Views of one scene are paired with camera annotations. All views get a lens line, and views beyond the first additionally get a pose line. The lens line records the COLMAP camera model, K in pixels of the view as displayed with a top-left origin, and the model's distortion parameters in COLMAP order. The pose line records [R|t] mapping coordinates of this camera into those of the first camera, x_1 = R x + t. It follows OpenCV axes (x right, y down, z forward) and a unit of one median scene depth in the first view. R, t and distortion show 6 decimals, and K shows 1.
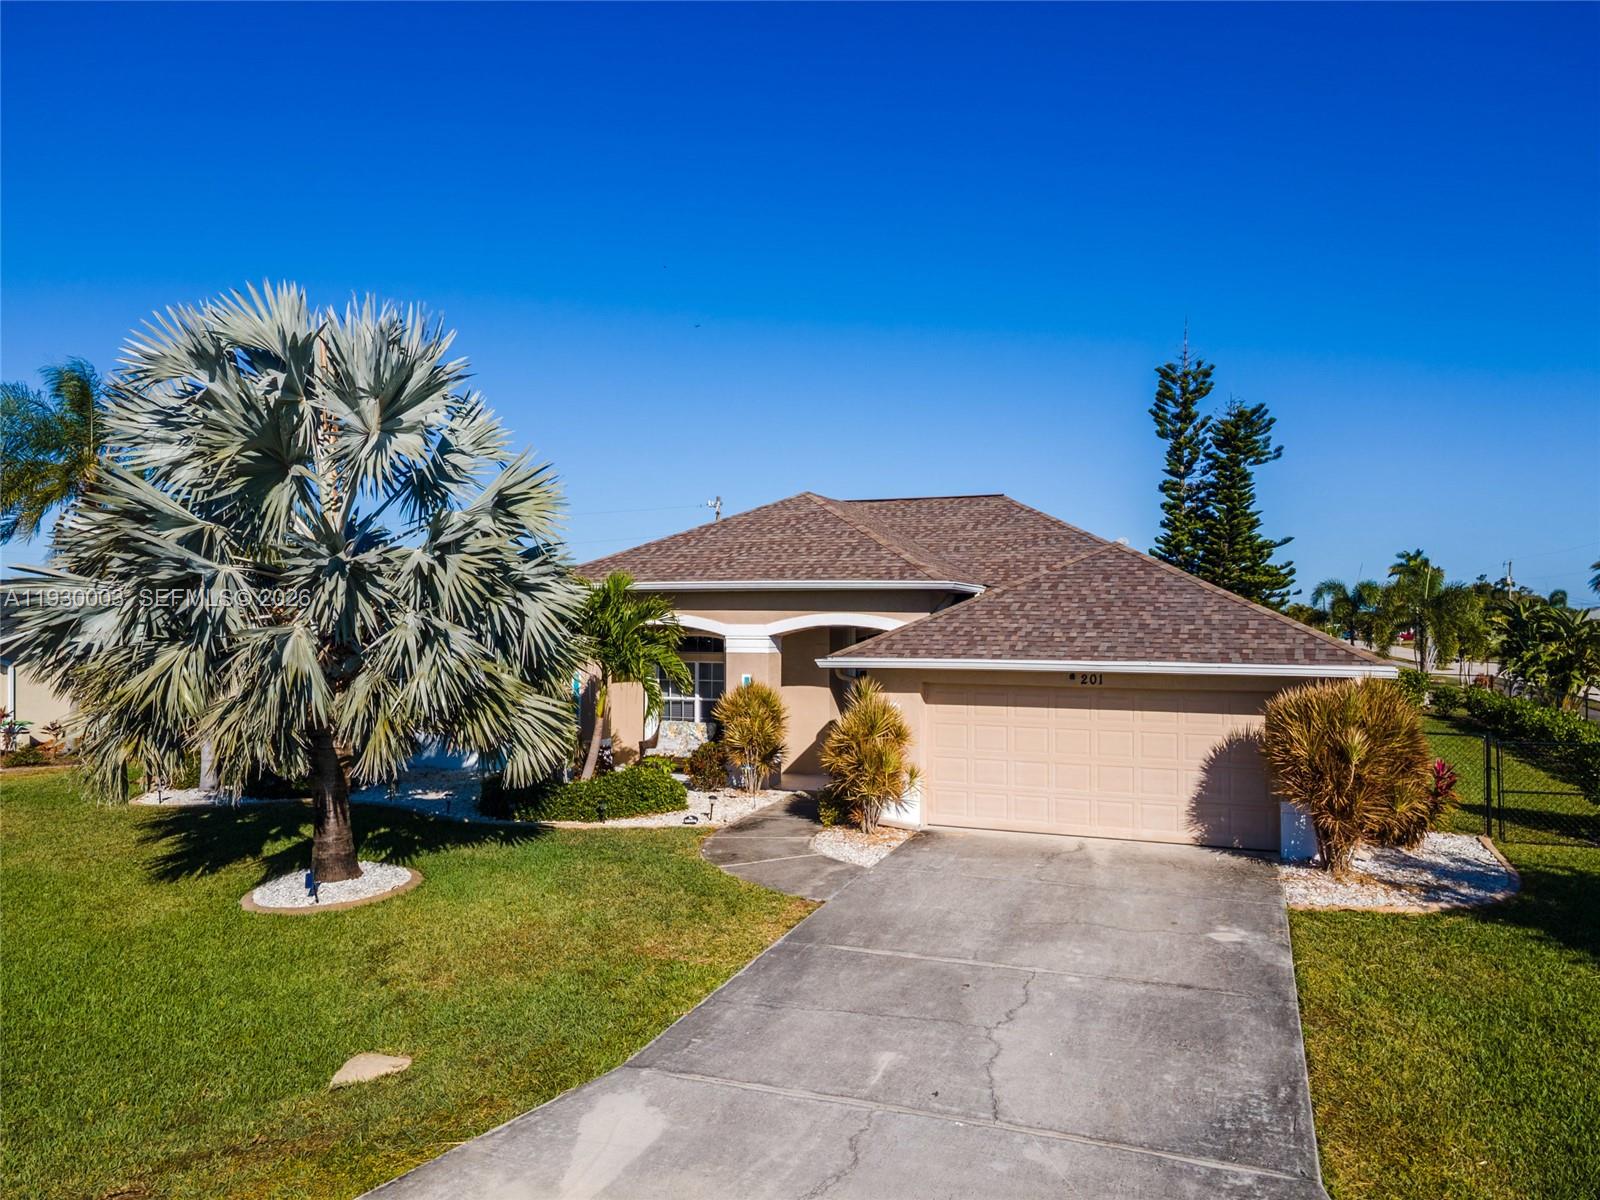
lens RADIAL K [[1164.0, 0, 788.8], [0, 1164.0, 604.5], [0, 0, 1]] dist [0.040611, 0.000960]
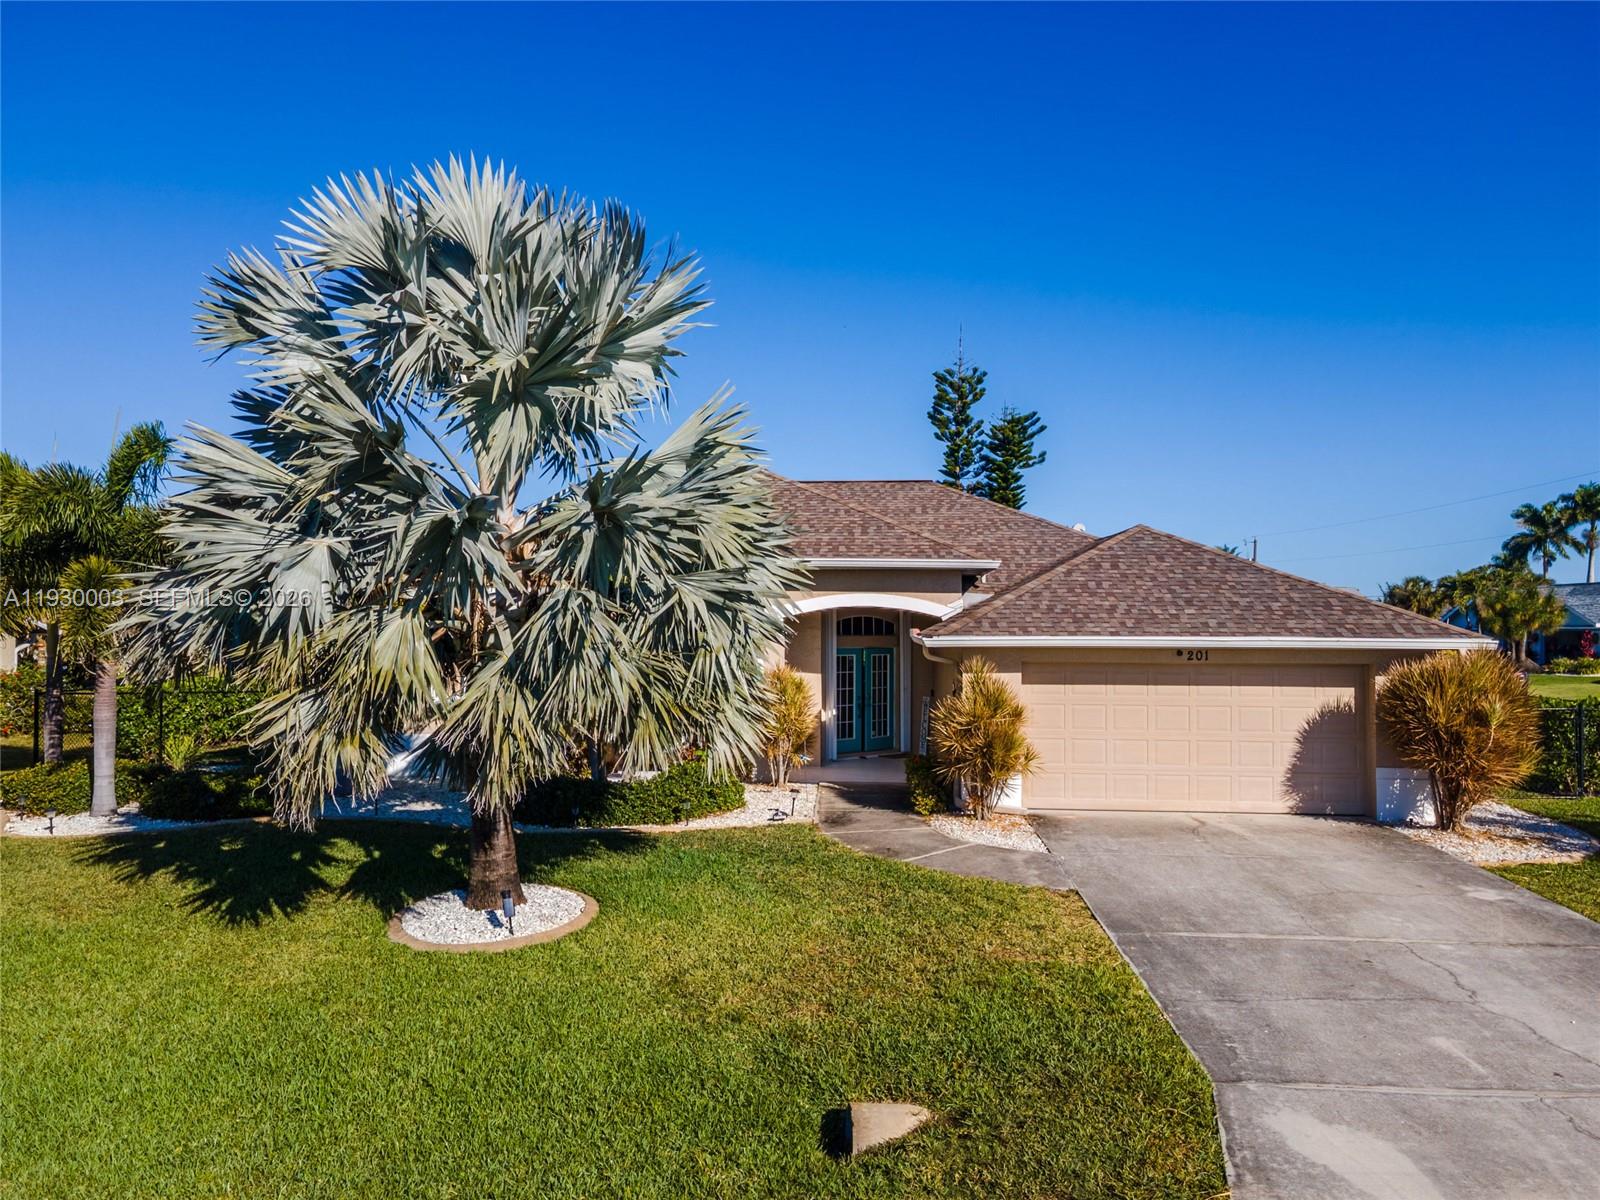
lens RADIAL K [[1164.0, 0, 788.8], [0, 1164.0, 604.5], [0, 0, 1]] dist [0.040611, 0.000960]
pose [[0.951417, 0.004215, 0.307876, -0.370934], [-0.004002, 0.999991, -0.001326, 0.021635], [-0.307879, 0.000029, 0.951426, 0.138730]]
